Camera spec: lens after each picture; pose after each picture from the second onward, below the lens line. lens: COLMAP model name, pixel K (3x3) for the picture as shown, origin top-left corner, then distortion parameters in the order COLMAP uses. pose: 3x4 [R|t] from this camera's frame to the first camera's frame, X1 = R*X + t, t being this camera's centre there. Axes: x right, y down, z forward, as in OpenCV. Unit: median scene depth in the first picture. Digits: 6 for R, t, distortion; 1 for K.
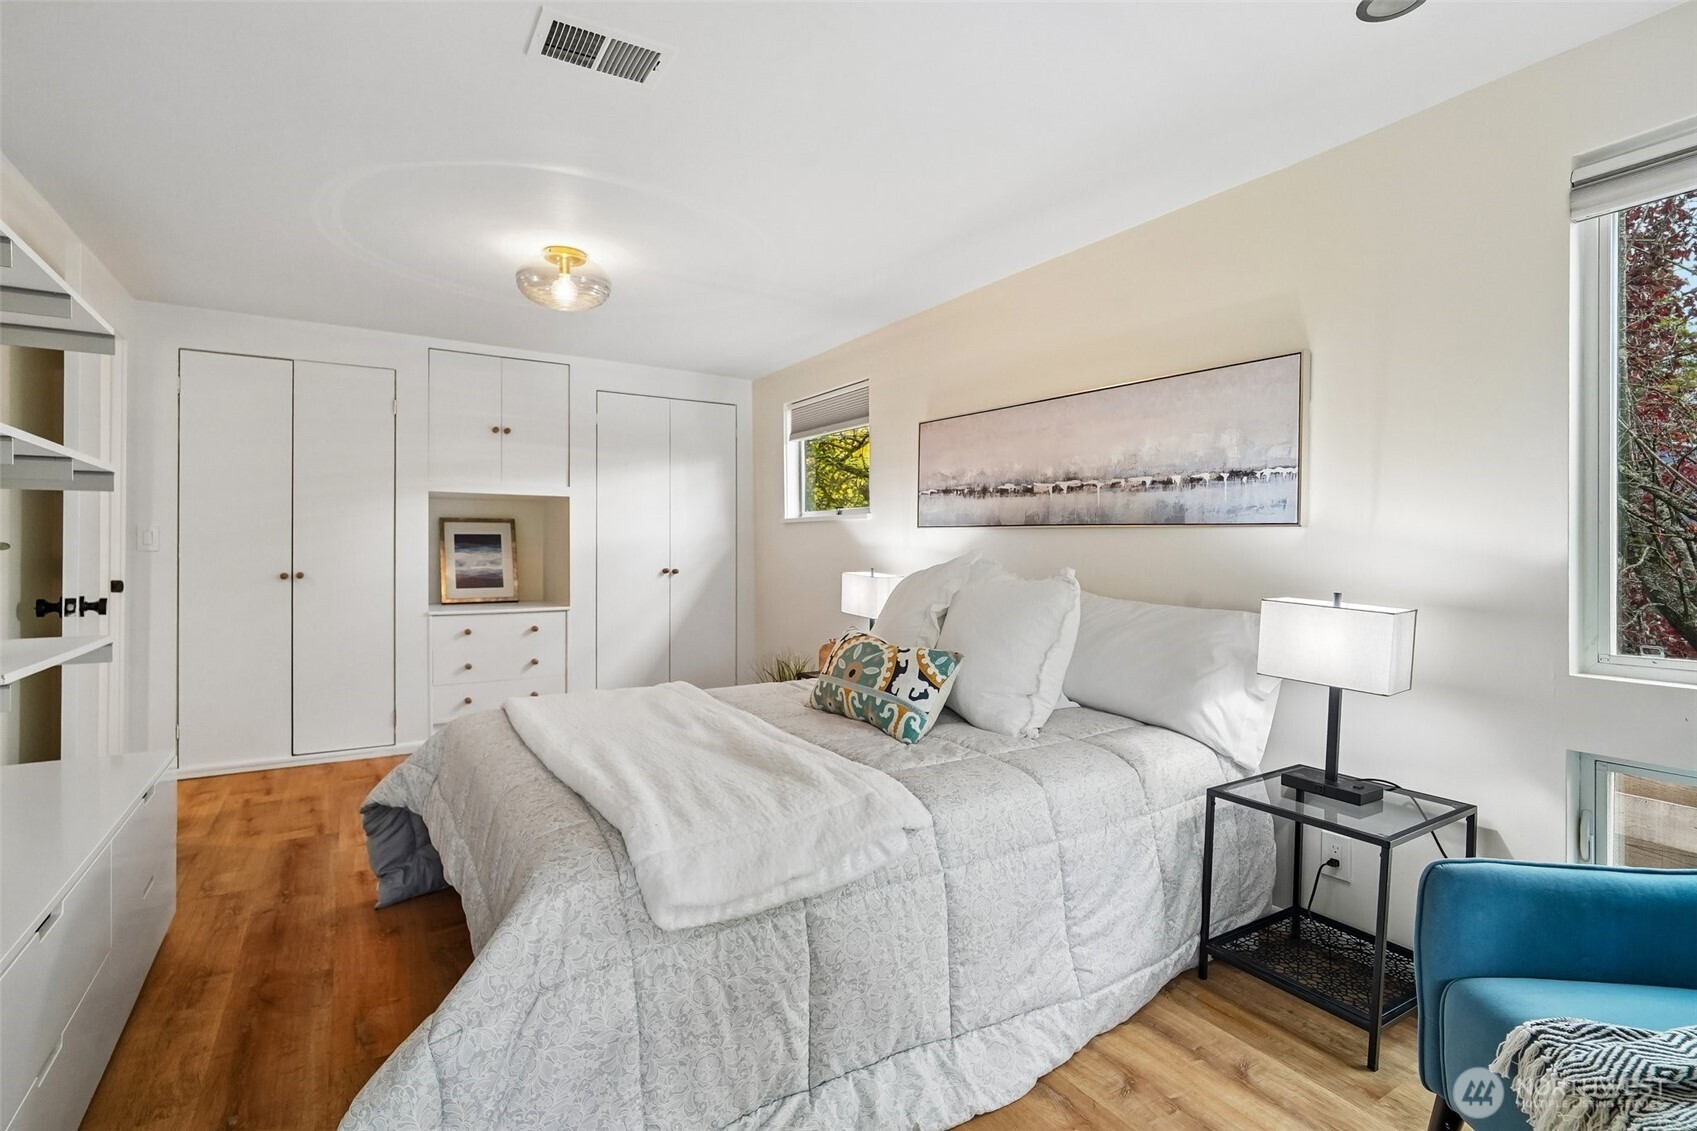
lens RADIAL K [[792.4, 0, 841.0], [0, 792.4, 549.8], [0, 0, 1]] dist [-0.035635, -0.000190]
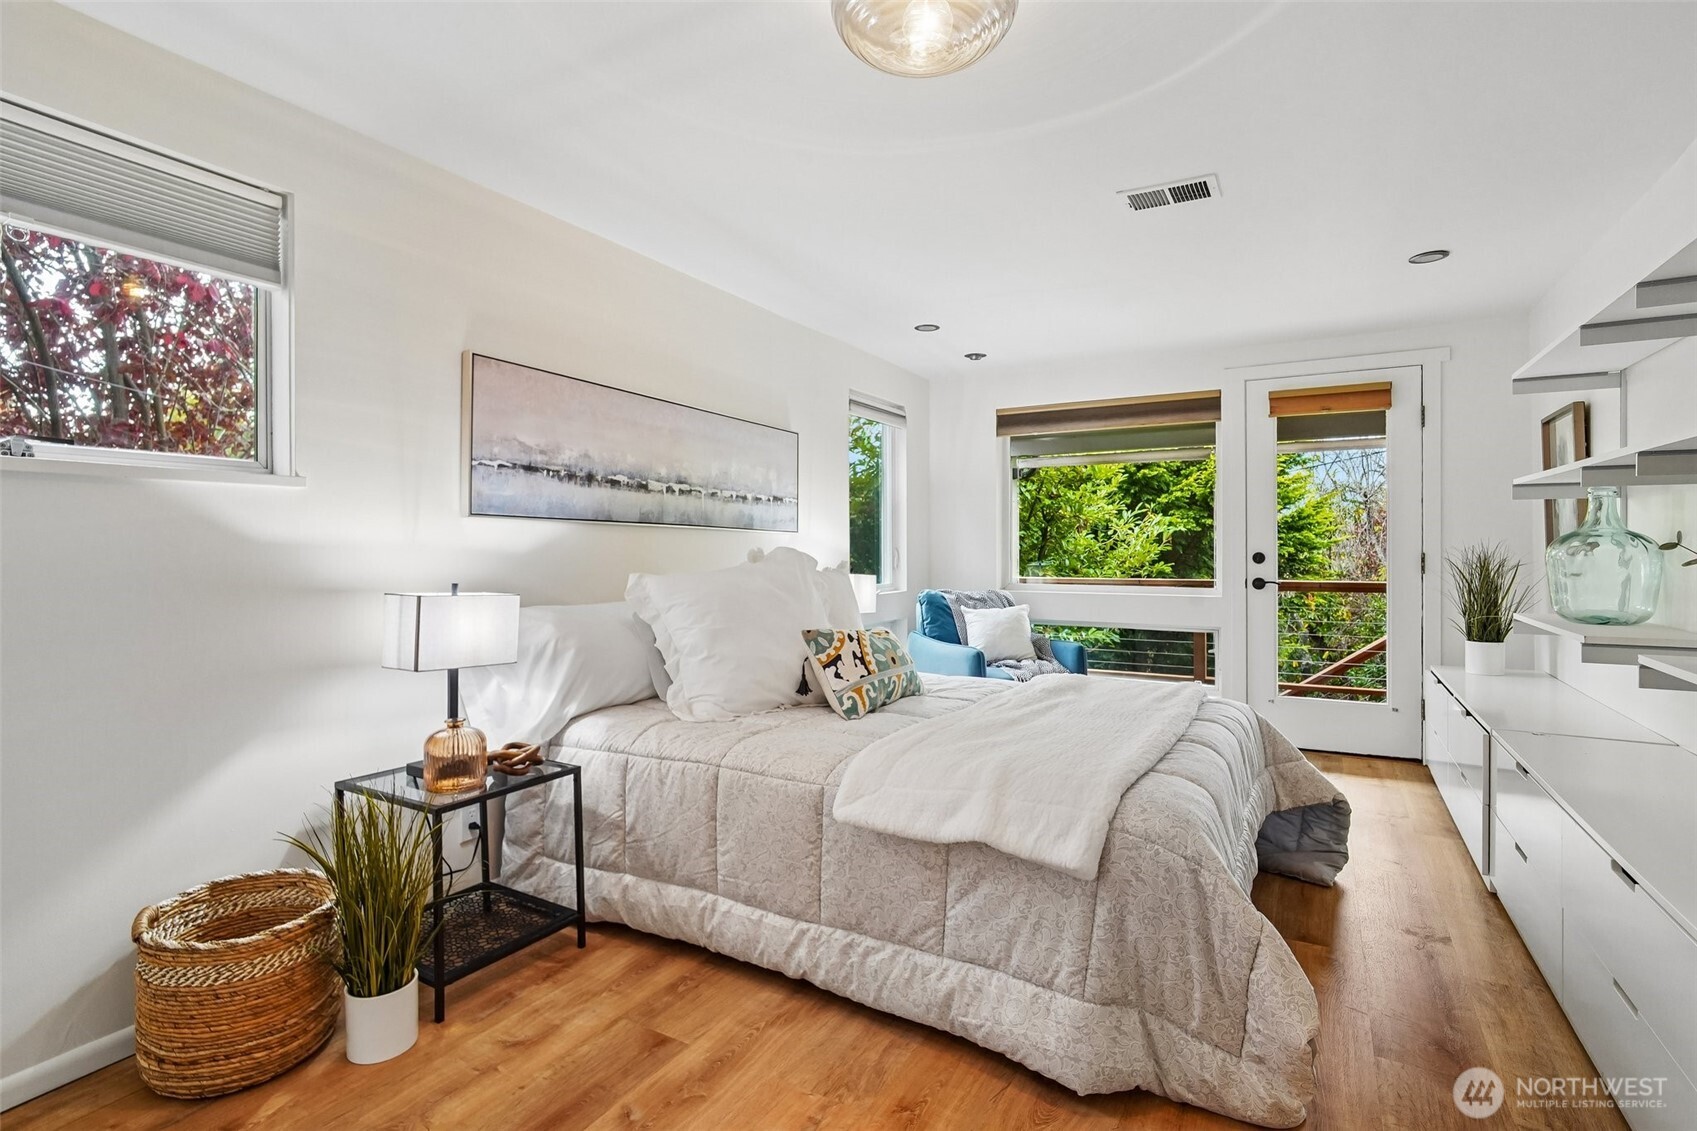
lens RADIAL K [[792.4, 0, 841.0], [0, 792.4, 549.8], [0, 0, 1]] dist [-0.035635, -0.000190]
pose [[-0.474142, -0.013214, 0.880349, -0.760867], [-0.005196, 0.999912, 0.012210, -0.011748], [-0.880433, 0.001215, -0.474169, 1.308459]]
